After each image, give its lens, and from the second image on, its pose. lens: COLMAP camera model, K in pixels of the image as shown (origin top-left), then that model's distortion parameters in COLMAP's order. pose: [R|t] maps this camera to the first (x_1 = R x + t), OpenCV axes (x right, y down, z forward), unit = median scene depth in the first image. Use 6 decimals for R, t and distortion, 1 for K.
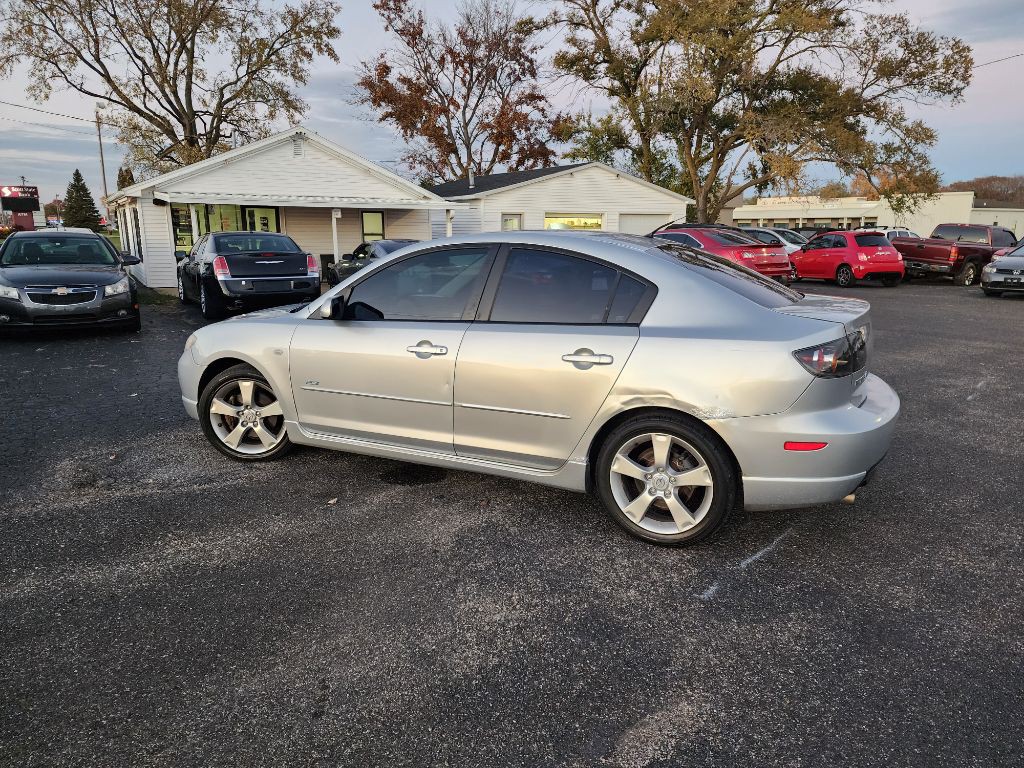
lens RADIAL K [[672.4, 0, 518.6], [0, 672.4, 380.1], [0, 0, 1]] dist [0.072481, -0.054489]
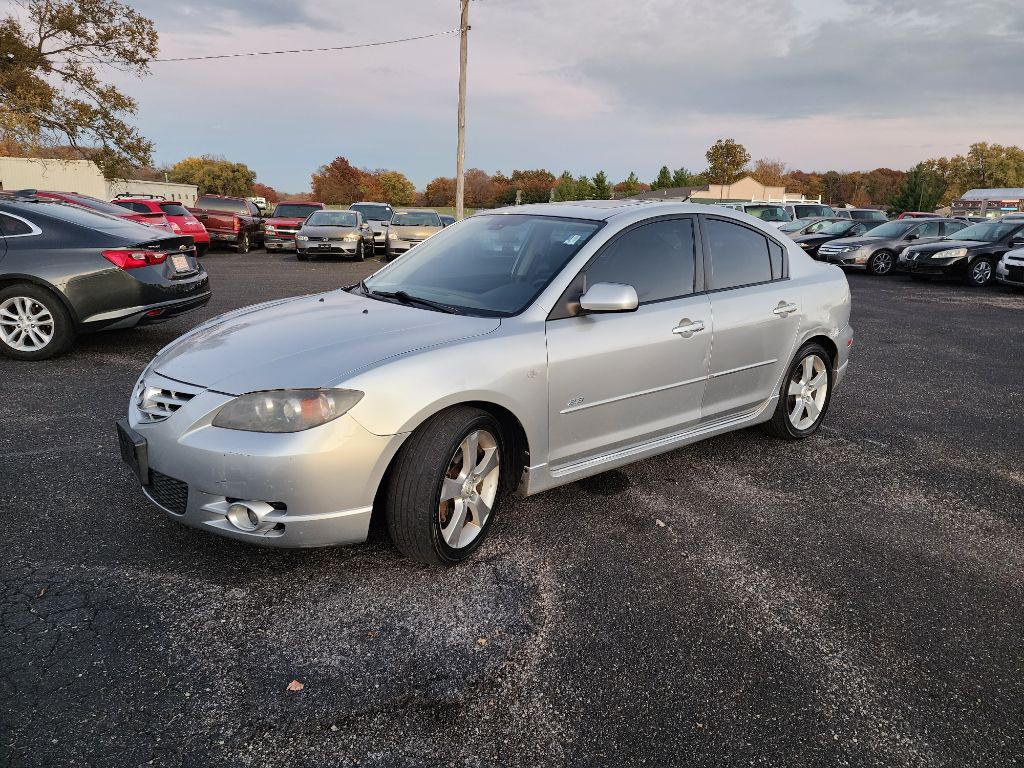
lens RADIAL K [[670.9, 0, 512.0], [0, 670.9, 384.0], [0, 0, 1]] dist [0.081816, -0.068441]
pose [[0.415525, -0.217393, 0.883221, -0.127590], [0.174278, 0.972057, 0.157267, -0.018823], [-0.892730, 0.088578, 0.441801, 0.094001]]
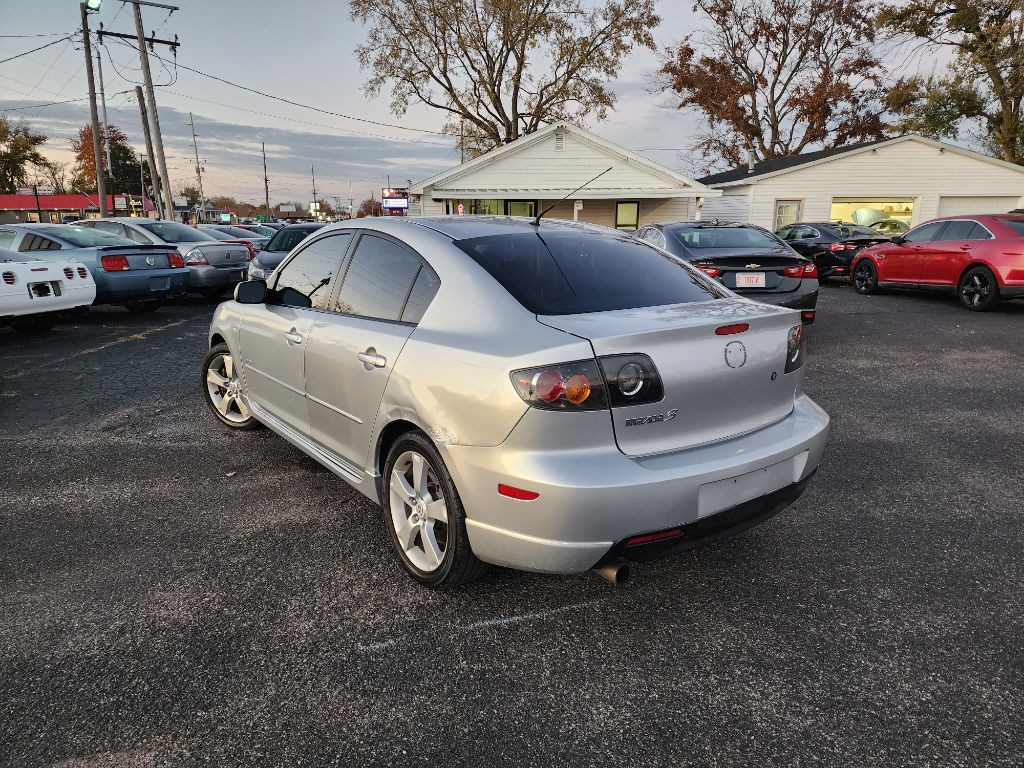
lens RADIAL K [[678.0, 0, 520.0], [0, 678.0, 386.1], [0, 0, 1]] dist [0.080620, -0.068375]
pose [[0.894773, 0.100868, -0.434979, 0.069673], [-0.092928, 0.994887, 0.039549, -0.005164], [0.436744, 0.005034, 0.899572, 0.027931]]
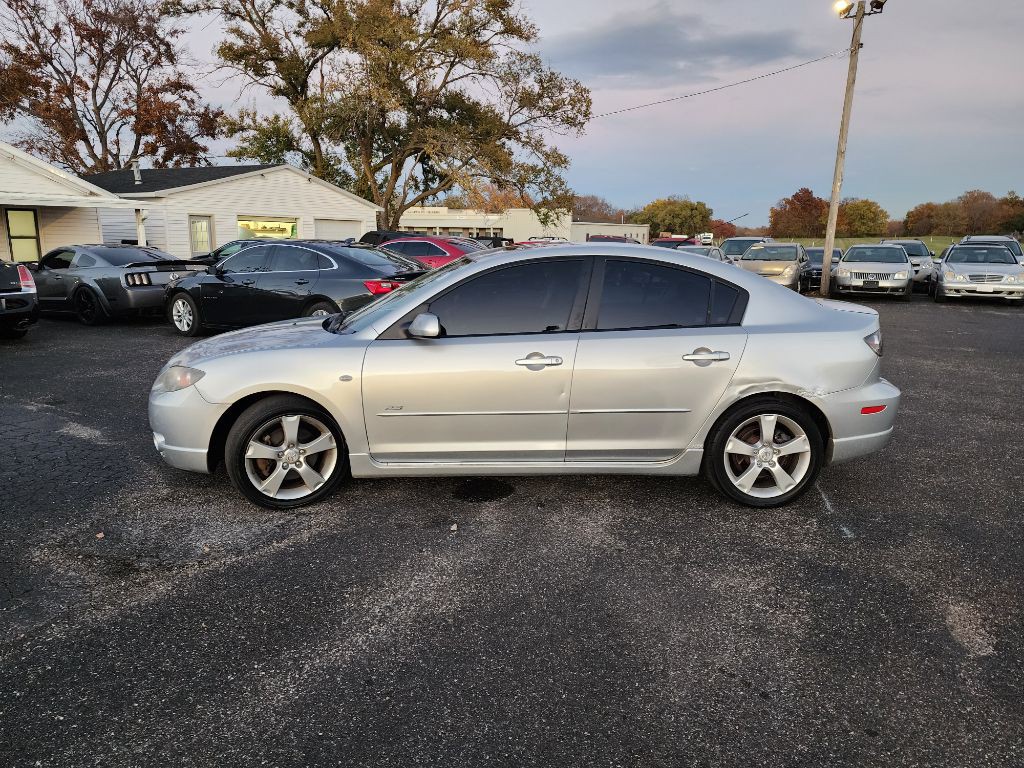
lens RADIAL K [[677.2, 0, 497.4], [0, 677.2, 381.1], [0, 0, 1]] dist [0.072960, -0.059776]
pose [[0.883235, -0.089947, 0.460223, -0.076774], [0.093557, 0.995501, 0.015012, -0.004214], [-0.459502, 0.029798, 0.887677, 0.014378]]
